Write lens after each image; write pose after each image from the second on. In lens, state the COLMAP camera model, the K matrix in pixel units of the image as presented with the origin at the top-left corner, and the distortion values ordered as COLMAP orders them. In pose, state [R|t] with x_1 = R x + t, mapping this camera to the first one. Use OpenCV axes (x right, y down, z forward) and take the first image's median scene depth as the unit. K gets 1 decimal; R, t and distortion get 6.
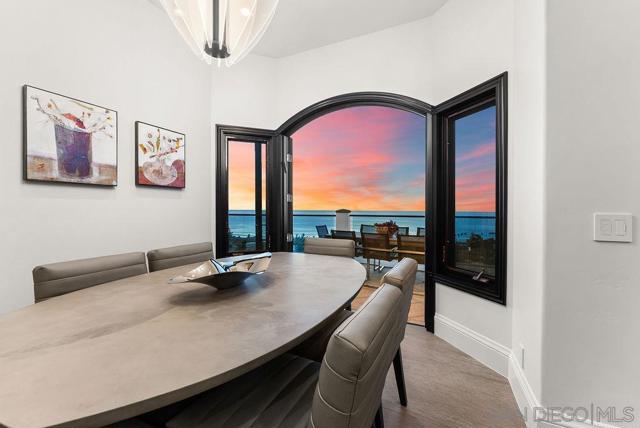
lens RADIAL K [[262.6, 0, 321.2], [0, 262.6, 212.3], [0, 0, 1]] dist [-0.003282, -0.000094]
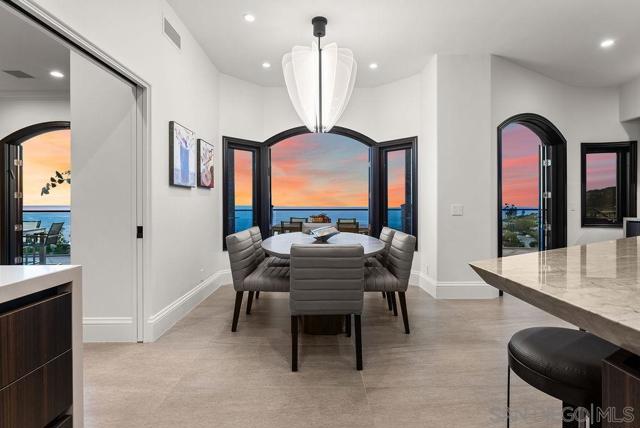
lens RADIAL K [[315.4, 0, 319.3], [0, 315.4, 210.0], [0, 0, 1]] dist [0.001474, 0.000074]
pose [[0.898106, -0.012329, 0.439607, -0.740473], [0.009049, 0.999913, 0.009555, 0.004396], [-0.439687, -0.004603, 0.898139, -0.606240]]
